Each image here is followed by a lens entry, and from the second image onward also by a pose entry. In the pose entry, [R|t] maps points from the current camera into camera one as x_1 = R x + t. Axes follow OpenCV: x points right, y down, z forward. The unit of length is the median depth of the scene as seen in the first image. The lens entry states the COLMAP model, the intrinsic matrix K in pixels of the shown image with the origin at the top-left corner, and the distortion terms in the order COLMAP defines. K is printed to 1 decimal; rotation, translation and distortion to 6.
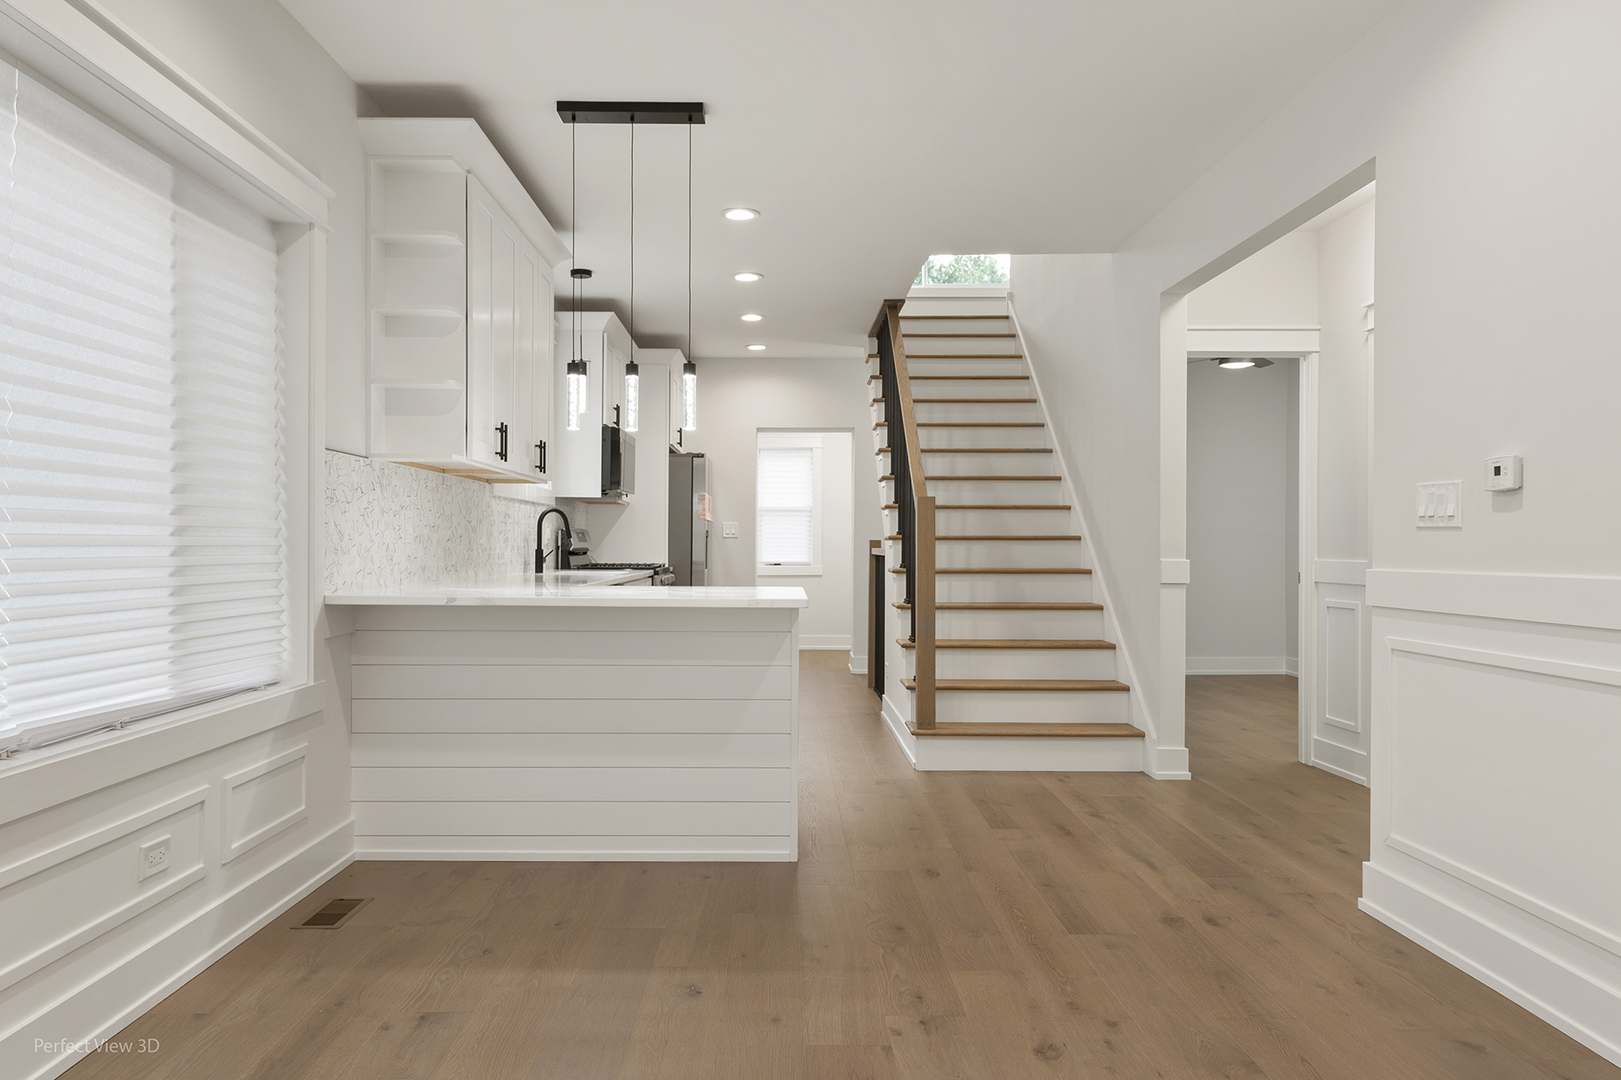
lens RADIAL K [[1097.3, 0, 810.5], [0, 1097.3, 540.0], [0, 0, 1]] dist [-0.003715, -0.001112]
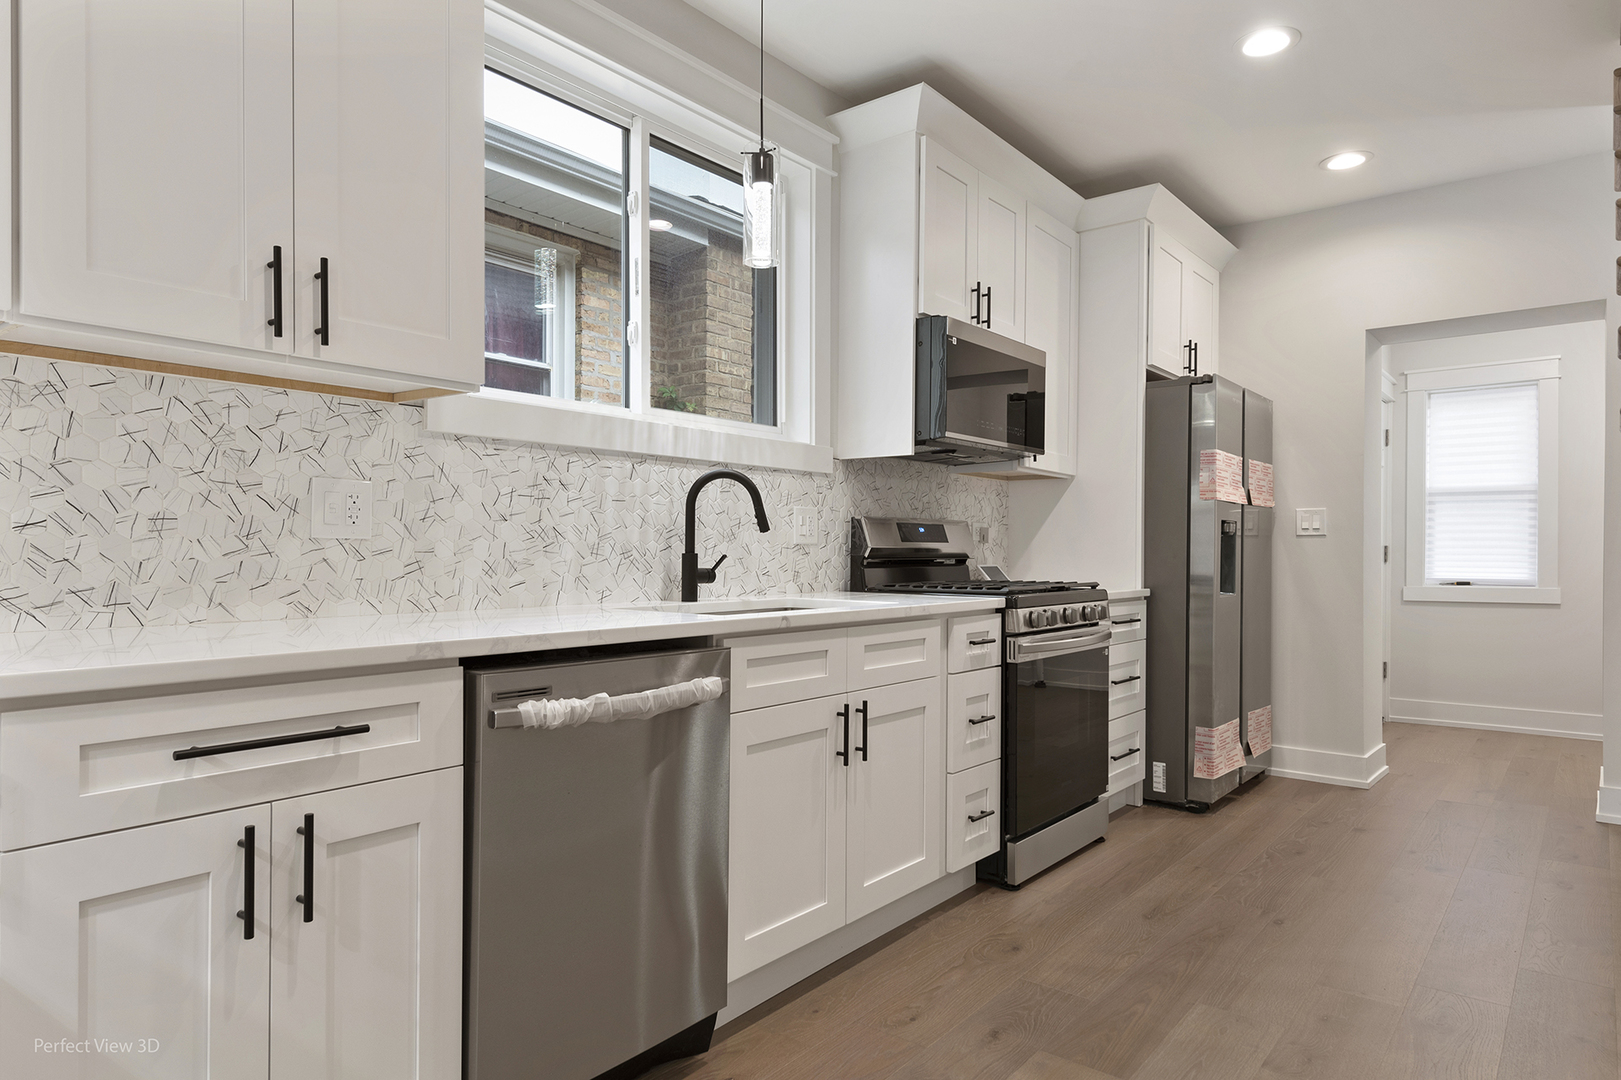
lens RADIAL K [[979.7, 0, 810.5], [0, 979.7, 540.0], [0, 0, 1]] dist [0.059175, -0.000169]
pose [[0.778912, -0.012649, -0.627005, 0.069516], [0.007048, 0.999910, -0.011417, 0.007302], [0.627093, 0.004473, 0.778931, 0.692837]]
